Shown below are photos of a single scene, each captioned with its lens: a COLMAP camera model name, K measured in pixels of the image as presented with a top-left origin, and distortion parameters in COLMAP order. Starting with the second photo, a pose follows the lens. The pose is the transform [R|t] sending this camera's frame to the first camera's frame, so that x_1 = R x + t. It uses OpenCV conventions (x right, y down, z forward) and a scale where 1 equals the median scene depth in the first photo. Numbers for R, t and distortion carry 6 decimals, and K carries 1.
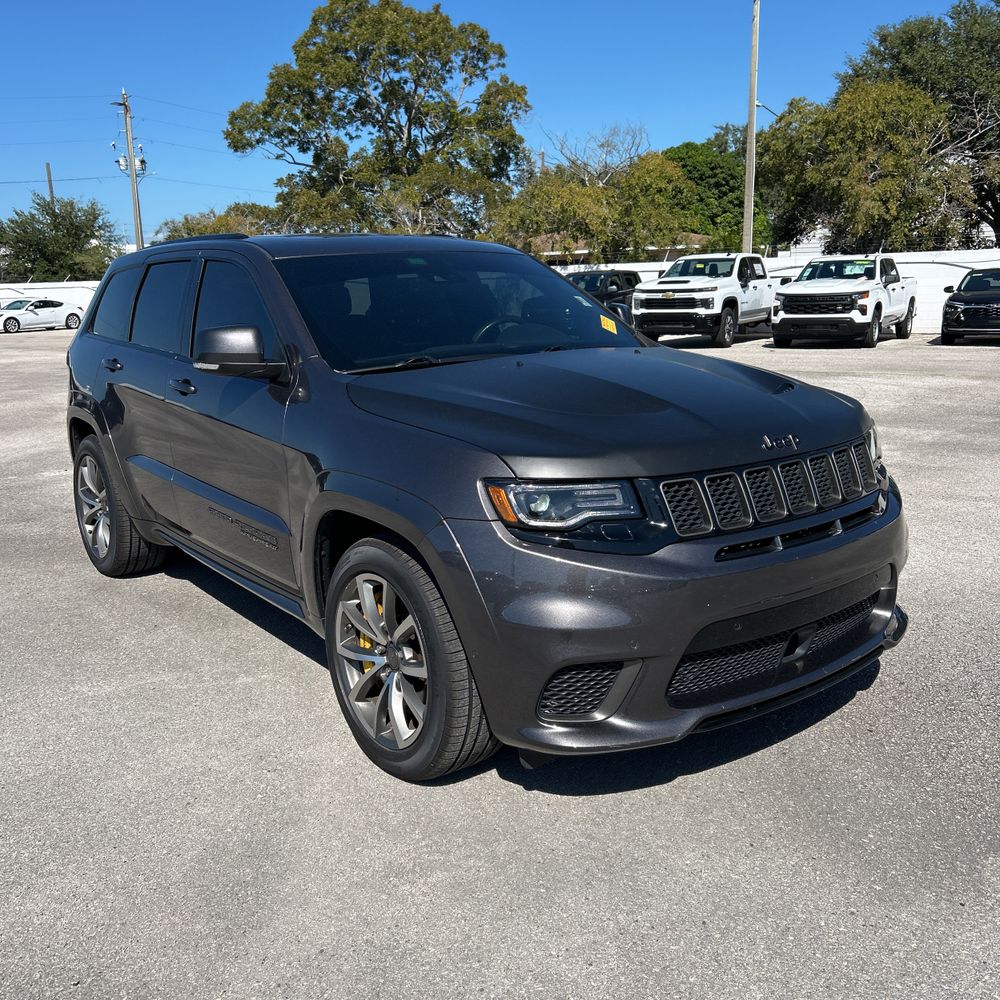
lens RADIAL K [[1016.6, 0, 502.8], [0, 1016.6, 494.1], [0, 0, 1]] dist [0.016541, 0.000000]
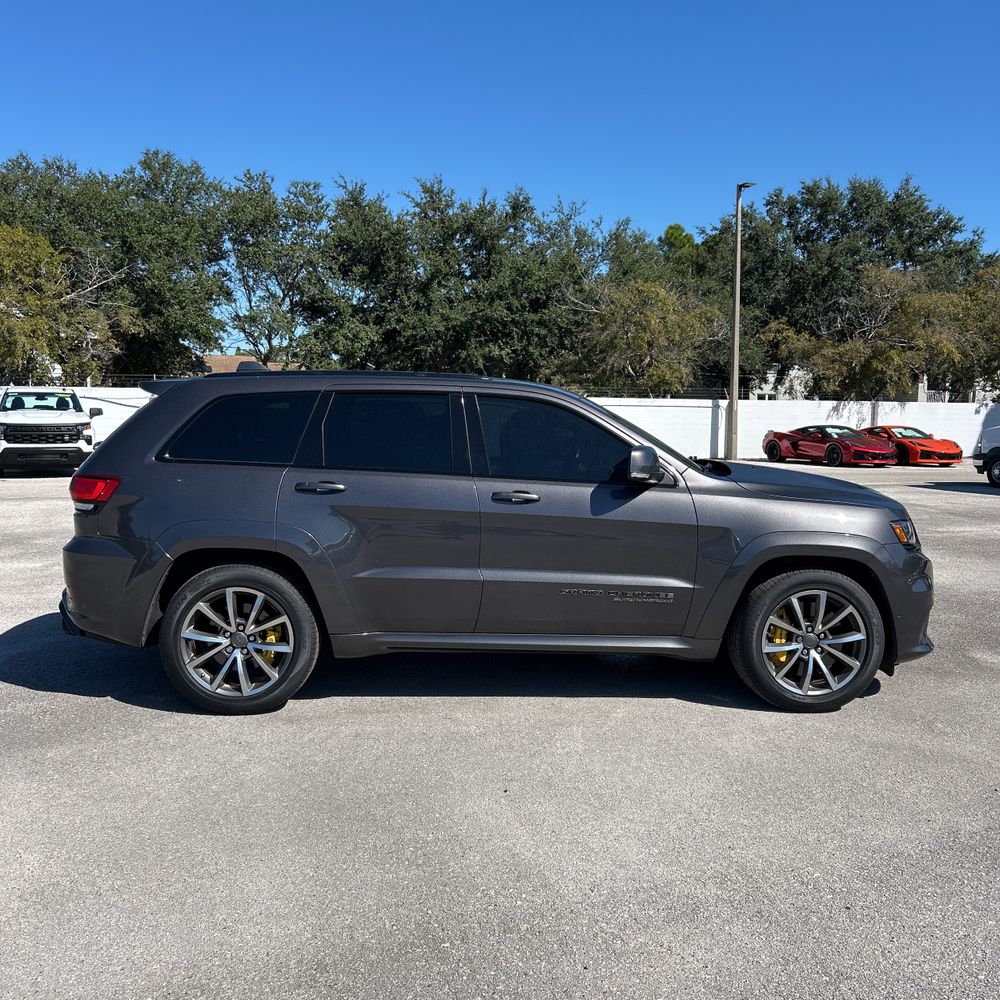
lens RADIAL K [[1016.6, 0, 508.0], [0, 1016.6, 480.5], [0, 0, 1]] dist [0.016541, 0.000000]
pose [[0.557895, -0.023937, 0.829566, -0.222552], [0.141438, 0.987703, -0.066618, -0.006925], [-0.817771, 0.154498, 0.554420, 0.057587]]
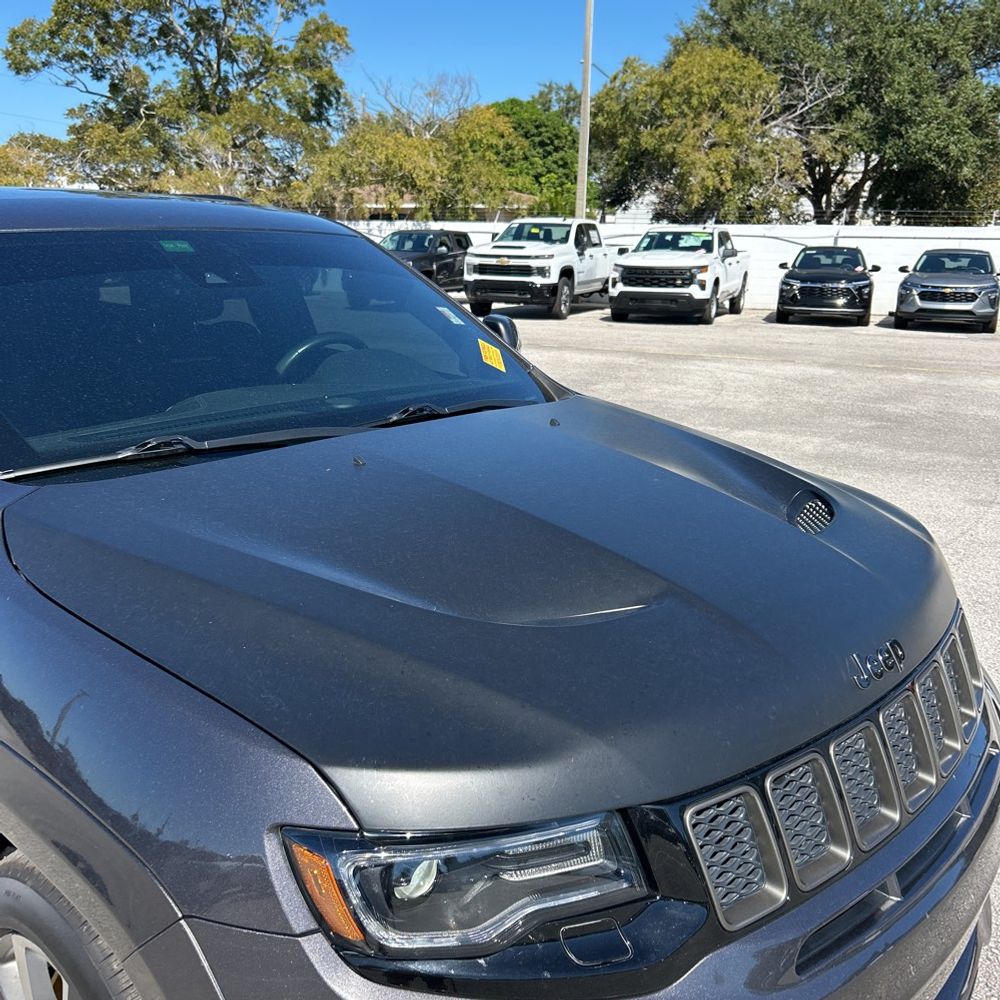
lens RADIAL K [[1016.6, 0, 493.3], [0, 1016.6, 494.8], [0, 0, 1]] dist [0.016541, 0.000000]
pose [[0.986123, -0.000324, 0.166017, -0.000265], [-0.006923, 0.999048, 0.043069, -0.018312], [-0.165873, -0.043621, 0.985182, 0.062645]]
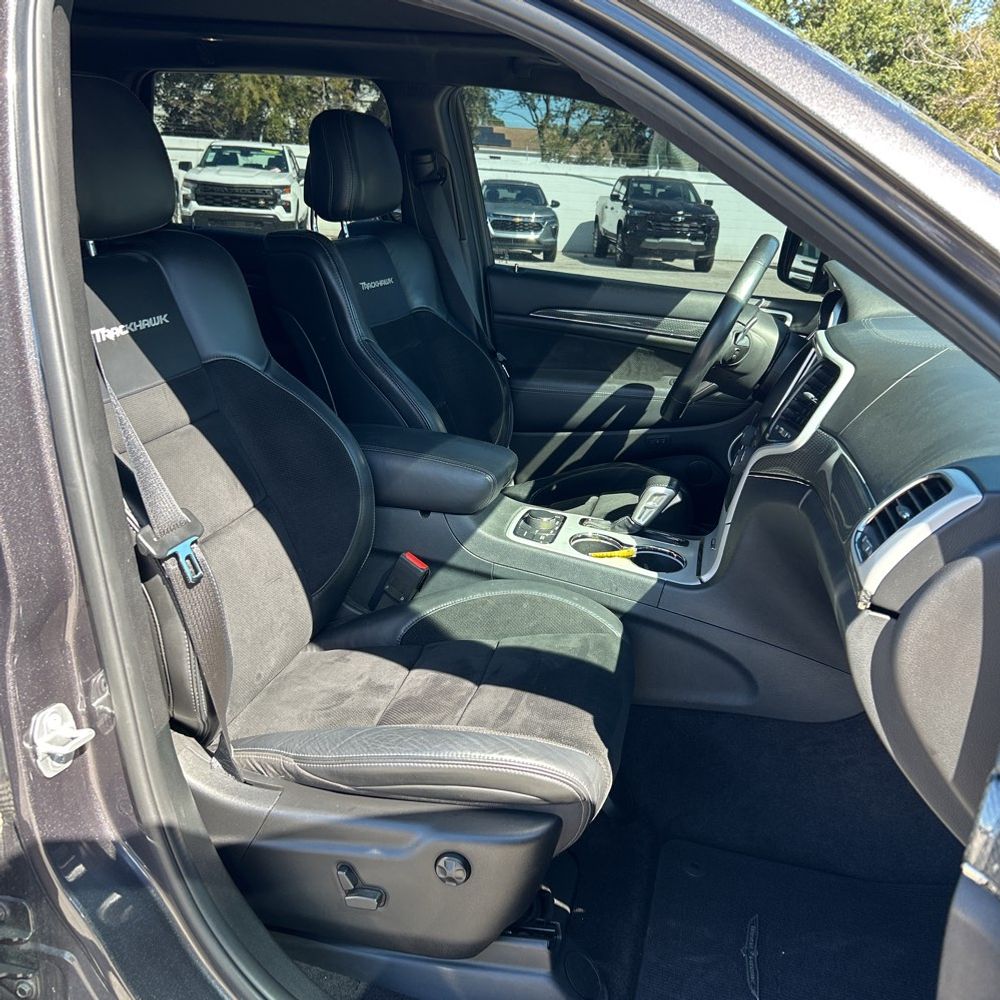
lens RADIAL K [[1016.6, 0, 487.1], [0, 1016.6, 490.7], [0, 0, 1]] dist [0.016541, 0.000000]
pose [[0.788204, -0.104705, 0.606441, -0.061826], [0.042640, 0.992344, 0.115914, -0.023283], [-0.613935, -0.065506, 0.786634, 0.137078]]
